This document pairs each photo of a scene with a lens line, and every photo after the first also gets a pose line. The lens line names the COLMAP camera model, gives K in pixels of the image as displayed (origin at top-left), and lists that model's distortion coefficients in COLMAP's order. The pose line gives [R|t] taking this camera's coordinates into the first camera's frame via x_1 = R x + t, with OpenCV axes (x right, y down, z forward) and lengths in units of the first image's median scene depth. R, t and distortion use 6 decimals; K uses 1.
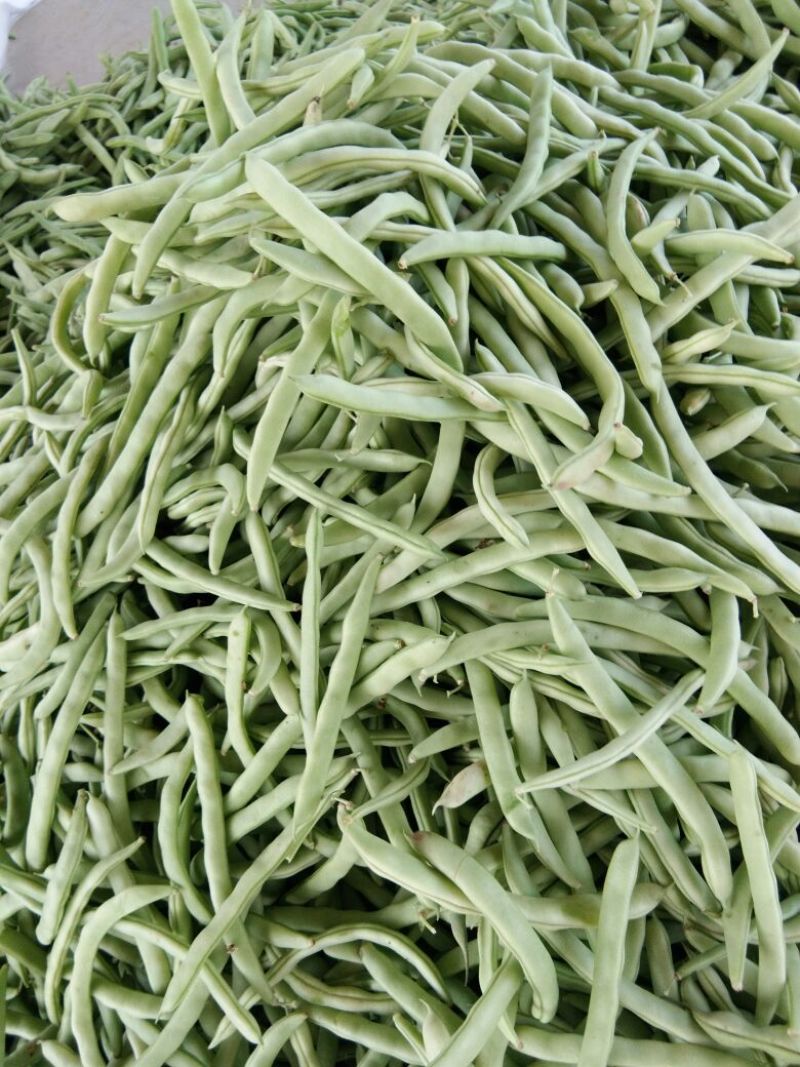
lens RADIAL K [[916.4, 0, 405.0], [0, 916.4, 513.7], [0, 0, 1]] dist [0.127862, -0.199716]
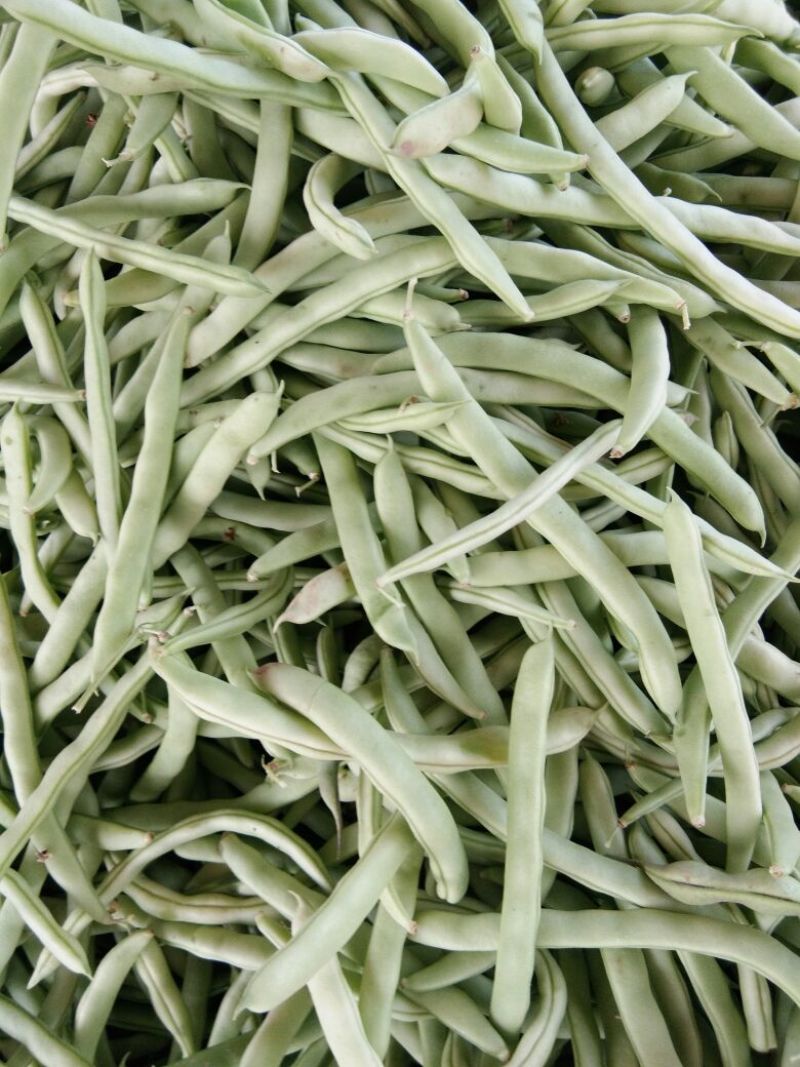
lens RADIAL K [[916.4, 0, 405.0], [0, 916.4, 513.7], [0, 0, 1]] dist [0.127862, -0.199716]
pose [[0.996077, -0.080879, 0.035894, 0.108367], [0.080339, 0.996635, 0.016257, 0.214298], [-0.037088, -0.013309, 0.999223, 0.252300]]
